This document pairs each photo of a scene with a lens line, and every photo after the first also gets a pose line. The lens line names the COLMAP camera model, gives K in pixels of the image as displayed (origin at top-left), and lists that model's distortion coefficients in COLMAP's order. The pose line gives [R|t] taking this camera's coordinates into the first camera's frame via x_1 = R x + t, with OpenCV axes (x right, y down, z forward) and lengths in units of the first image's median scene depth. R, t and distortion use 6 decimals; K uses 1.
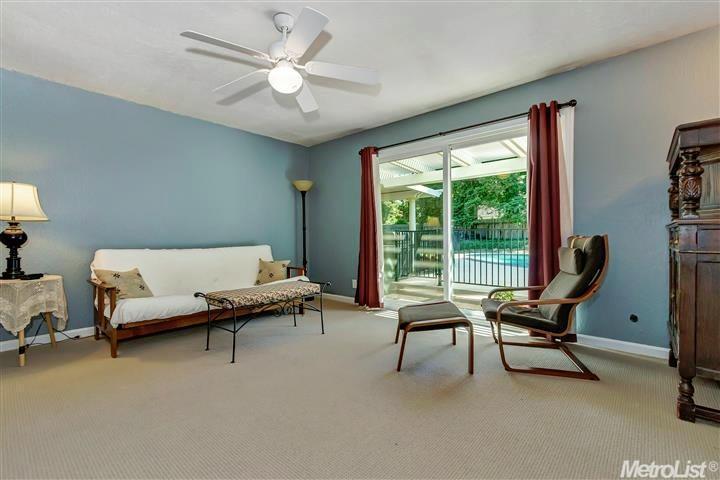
lens RADIAL K [[328.7, 0, 357.6], [0, 328.7, 240.1], [0, 0, 1]] dist [0.000930, 0.000196]
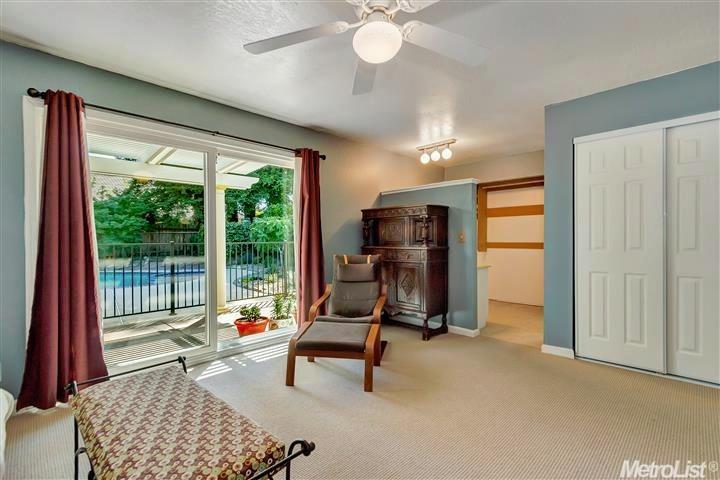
lens RADIAL K [[328.7, 0, 357.6], [0, 328.7, 240.1], [0, 0, 1]] dist [0.000930, 0.000196]
pose [[0.061443, -0.002651, 0.998107, -0.496102], [0.006768, 0.999975, 0.002239, -0.050642], [-0.998088, 0.006617, 0.061460, 0.548300]]
